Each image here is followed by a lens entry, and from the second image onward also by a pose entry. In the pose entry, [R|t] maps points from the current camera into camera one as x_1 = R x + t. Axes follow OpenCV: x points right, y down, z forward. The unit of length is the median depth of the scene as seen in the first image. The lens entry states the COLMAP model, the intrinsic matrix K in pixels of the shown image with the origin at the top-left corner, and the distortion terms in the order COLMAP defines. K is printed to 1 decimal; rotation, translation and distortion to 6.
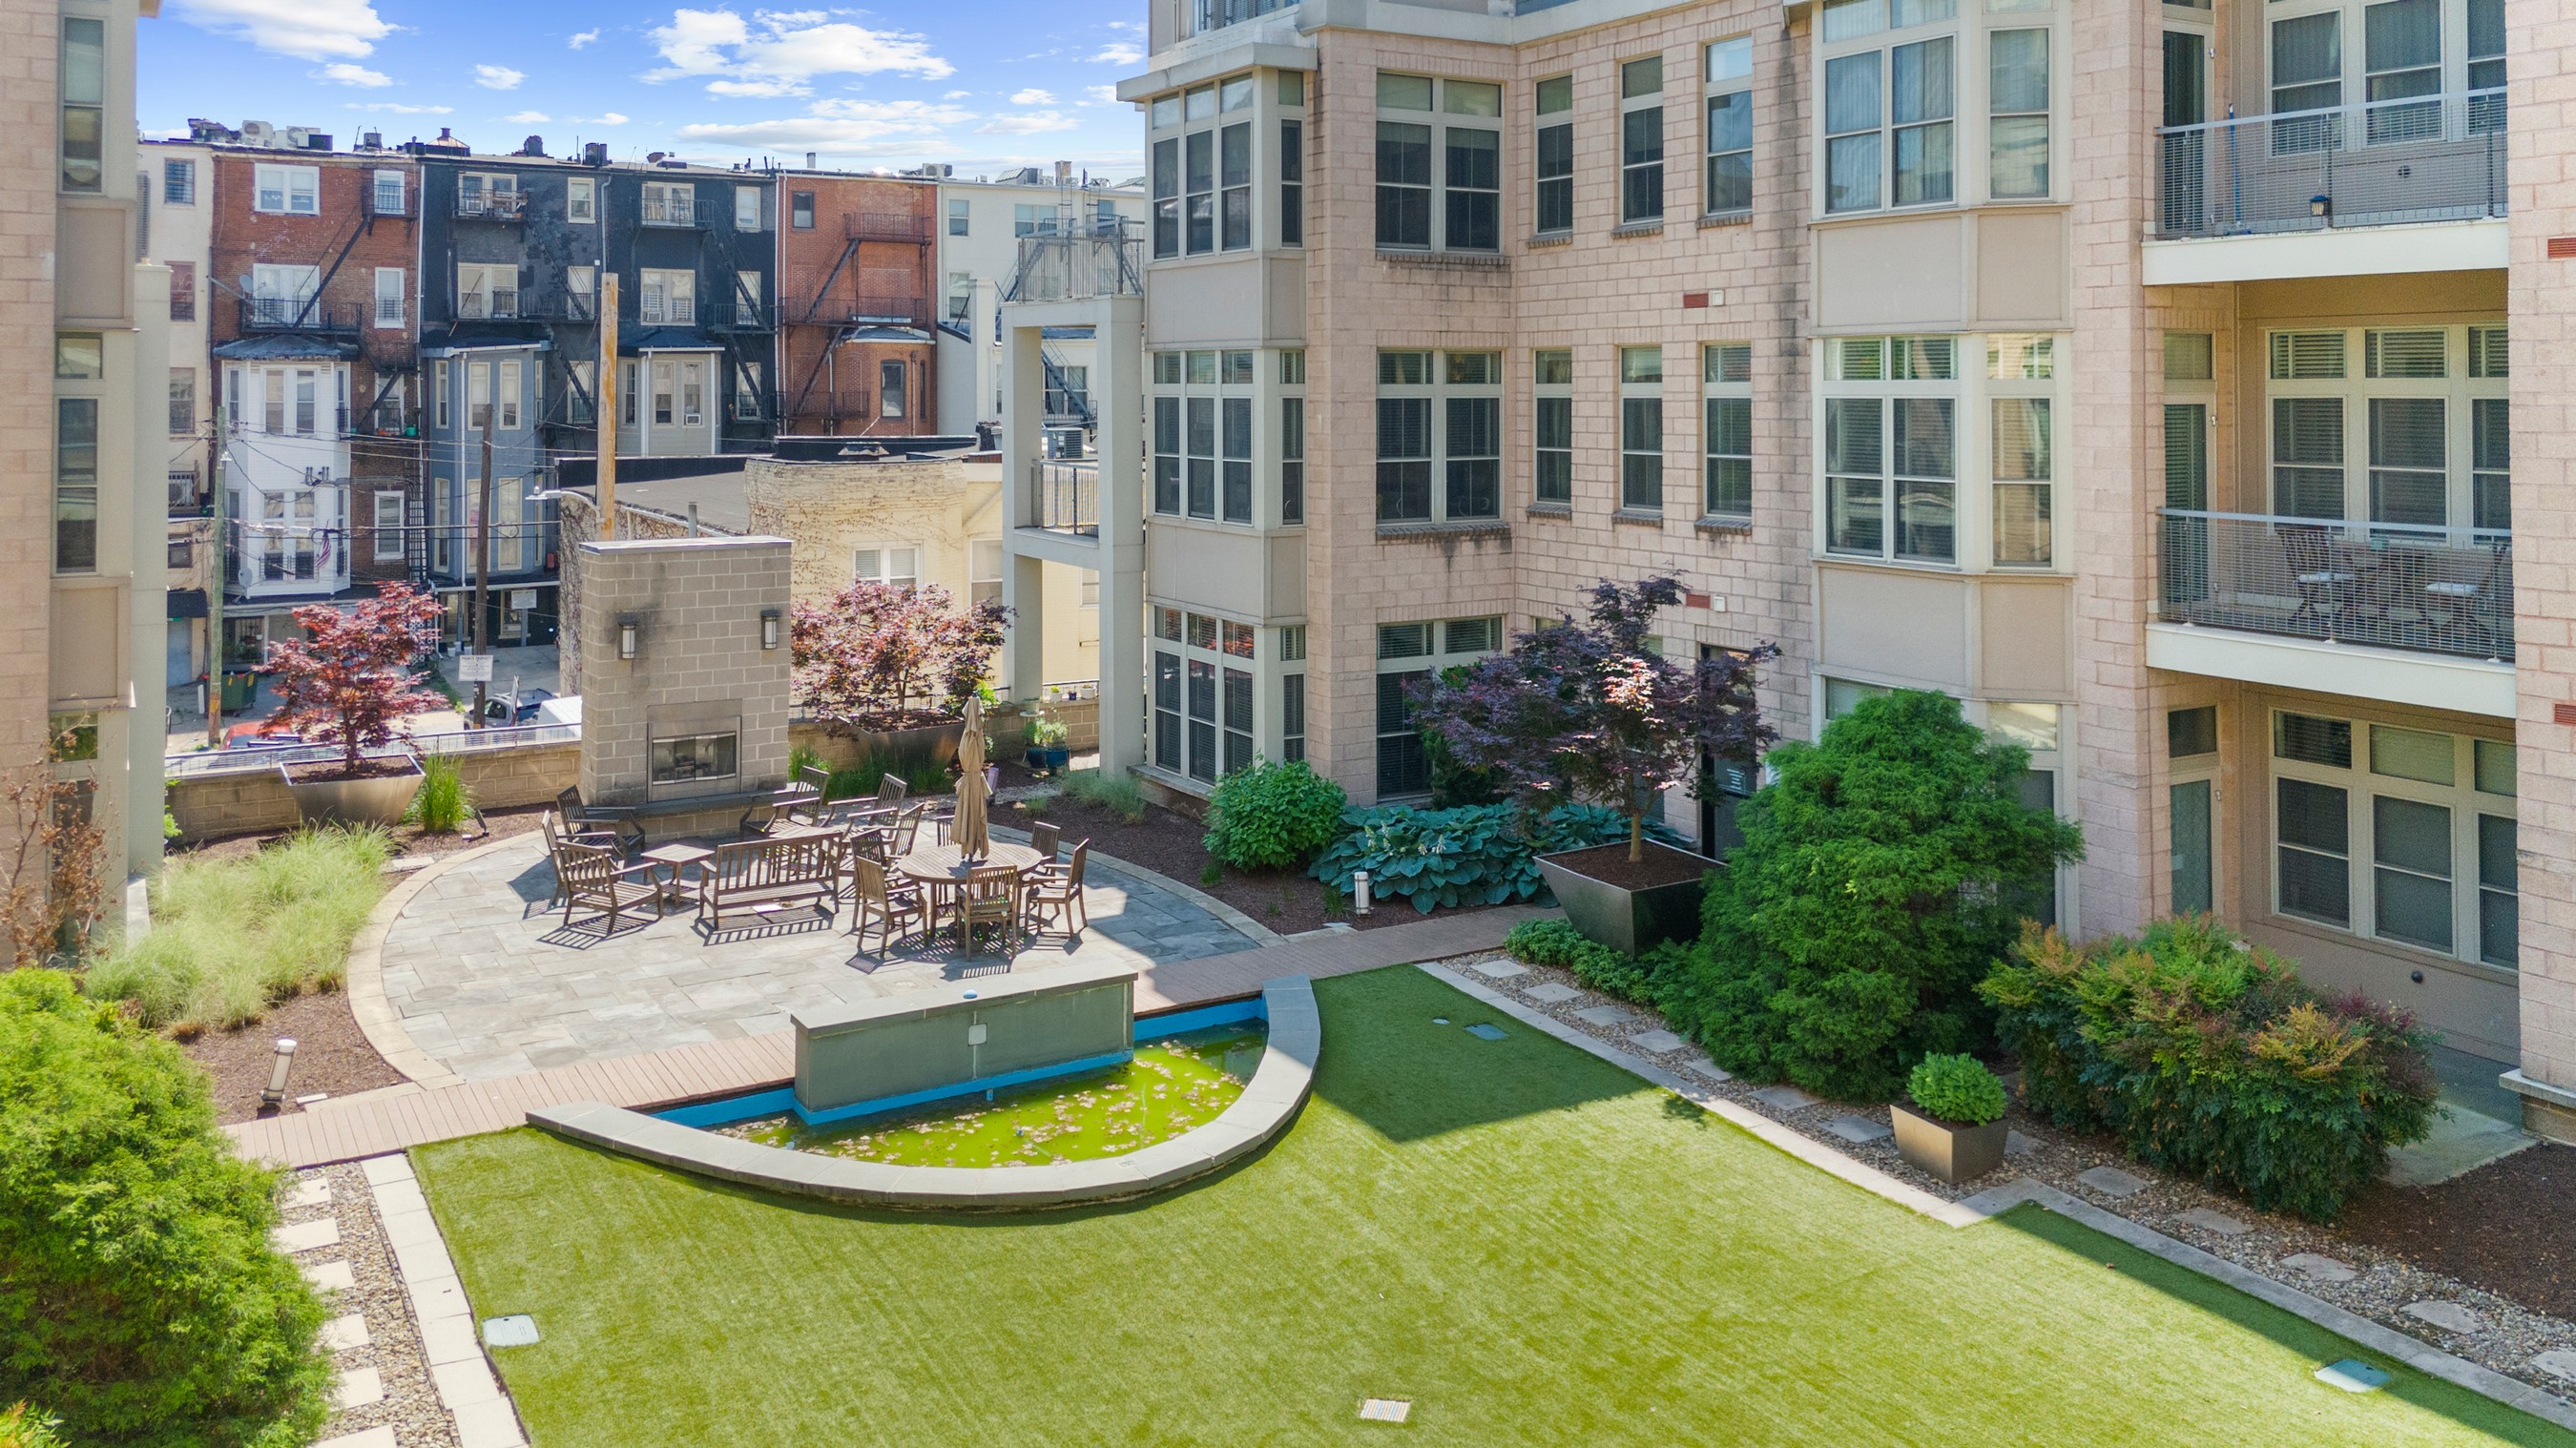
lens RADIAL K [[1958.5, 0, 1285.0], [0, 1958.5, 354.6], [0, 0, 1]] dist [0.011867, -0.003196]
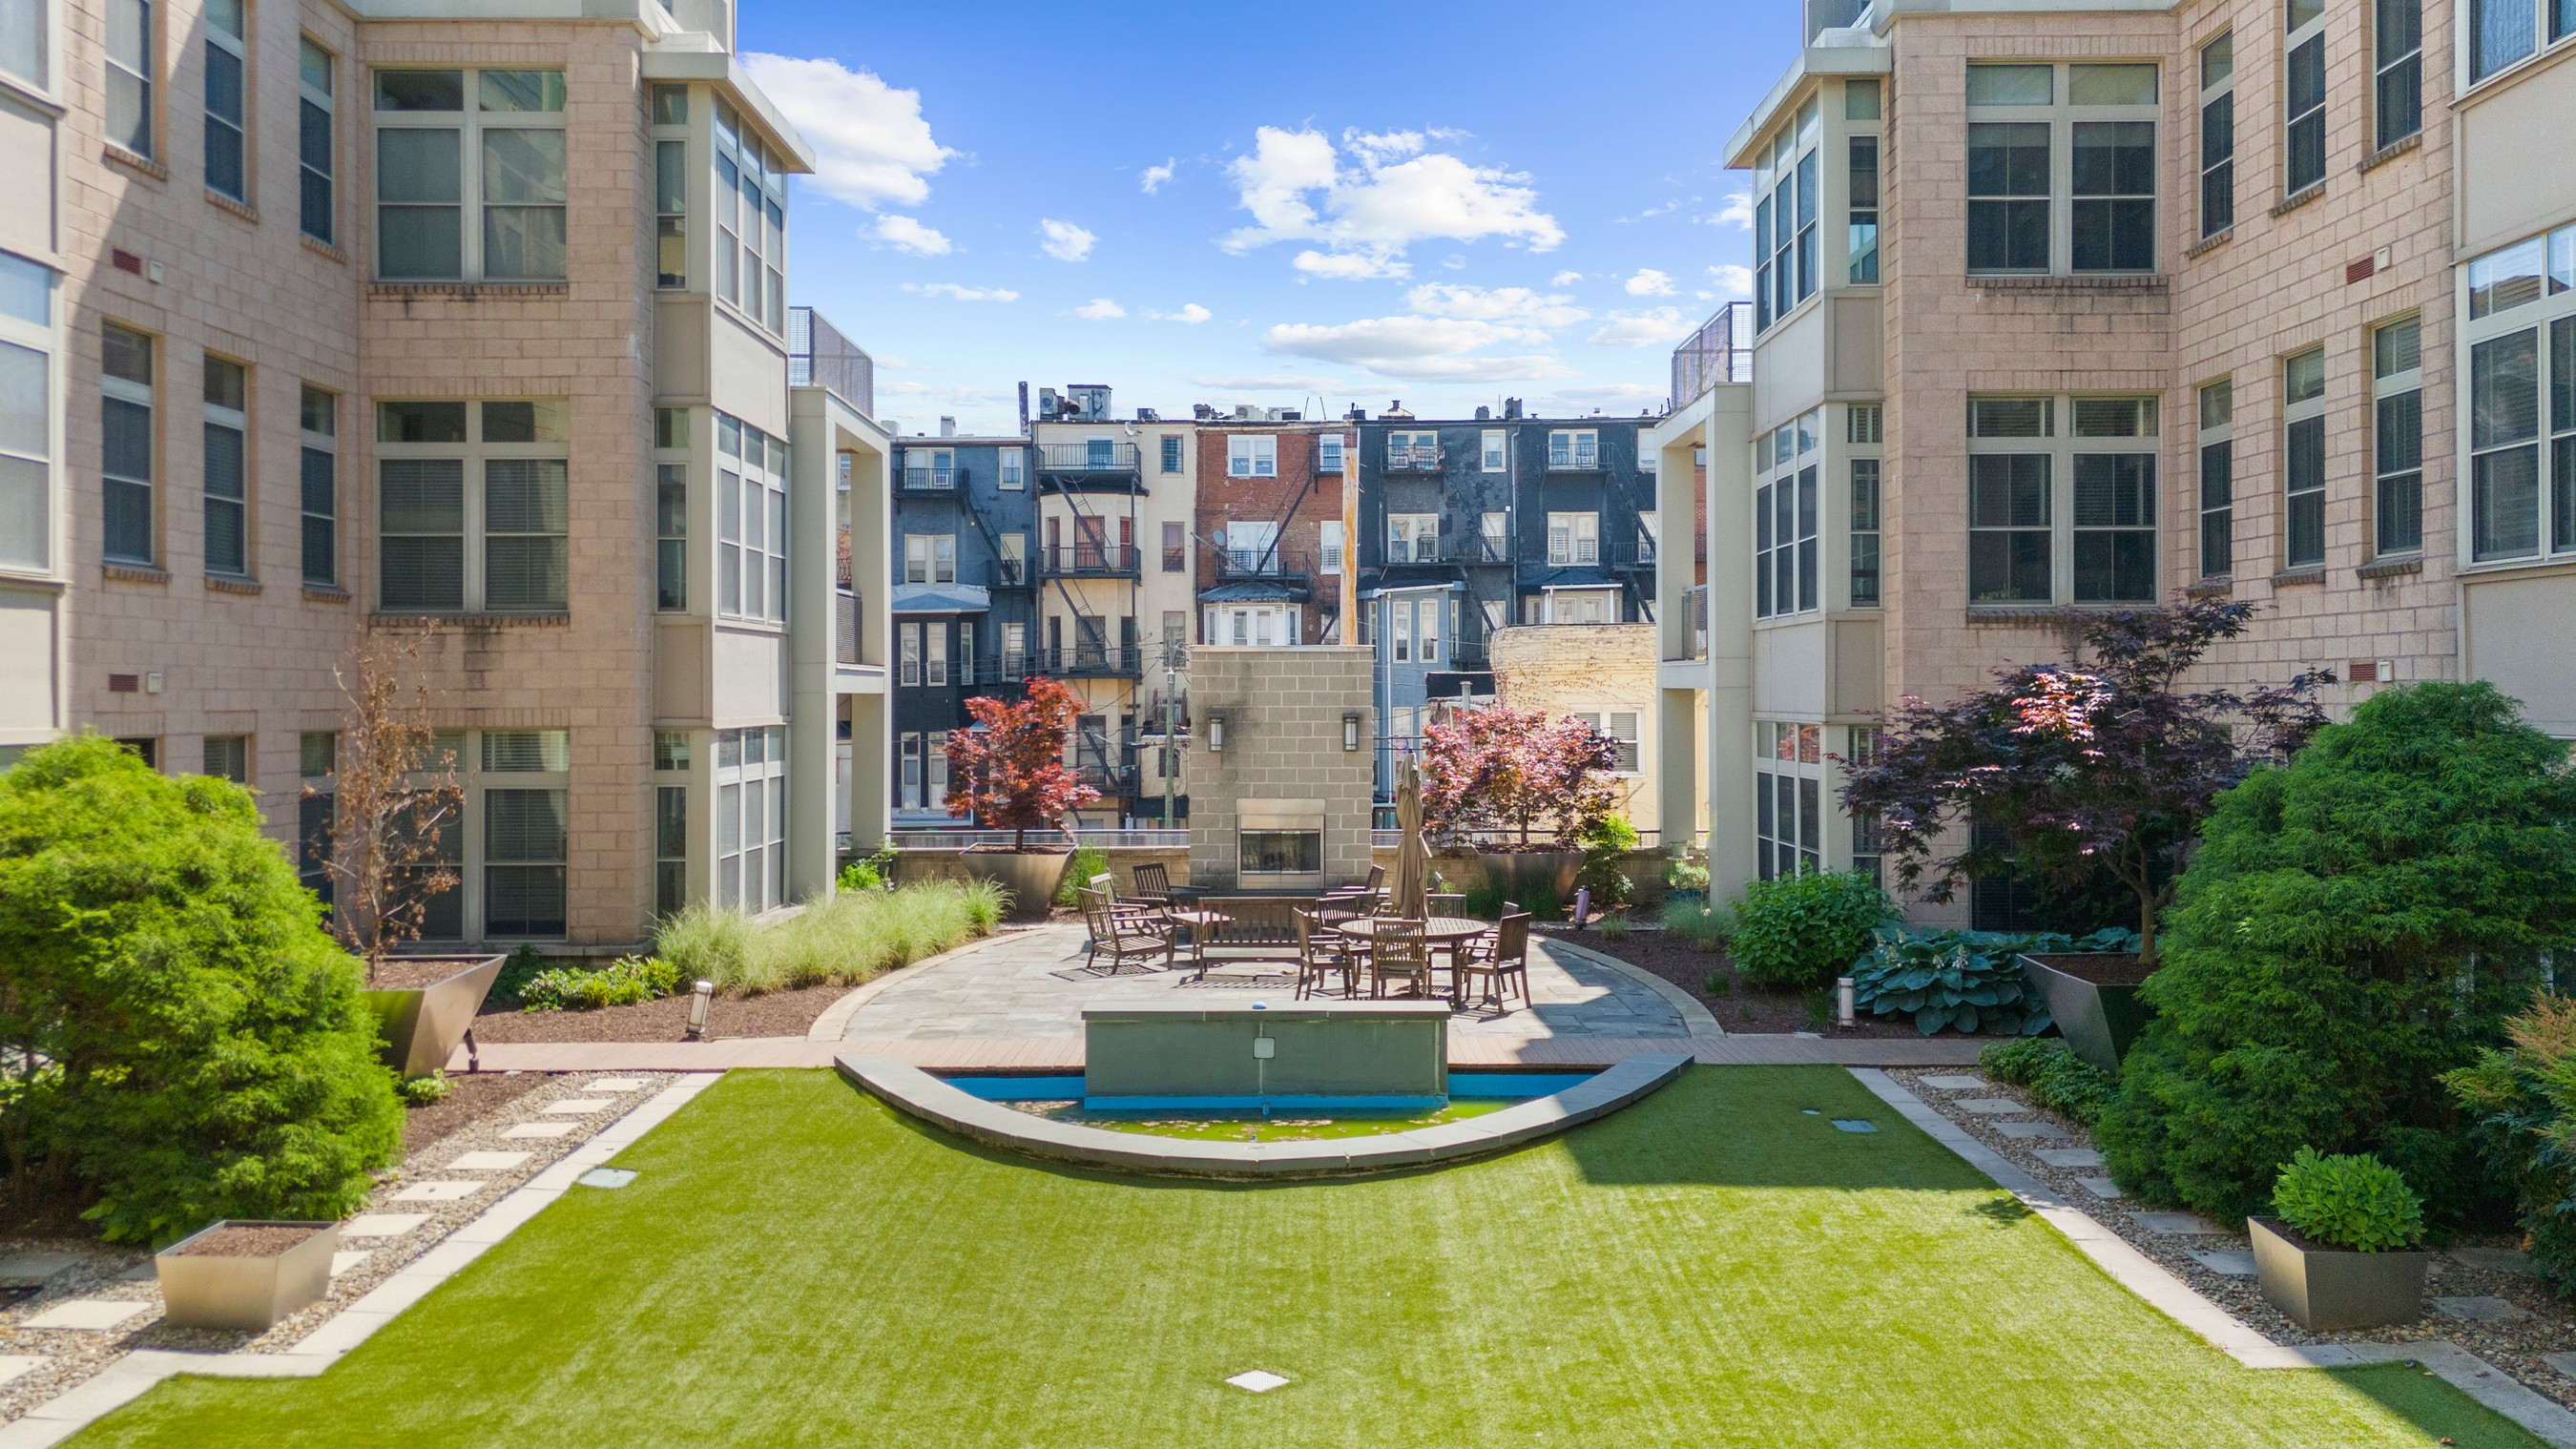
lens RADIAL K [[1891.1, 0, 1288.0], [0, 1891.1, 724.5], [0, 0, 1]] dist [0.004177, -0.082656]
pose [[0.834040, -0.002216, -0.551700, 0.242968], [0.009715, 0.999896, 0.010670, 0.123384], [0.551619, -0.014259, 0.833974, 0.166603]]
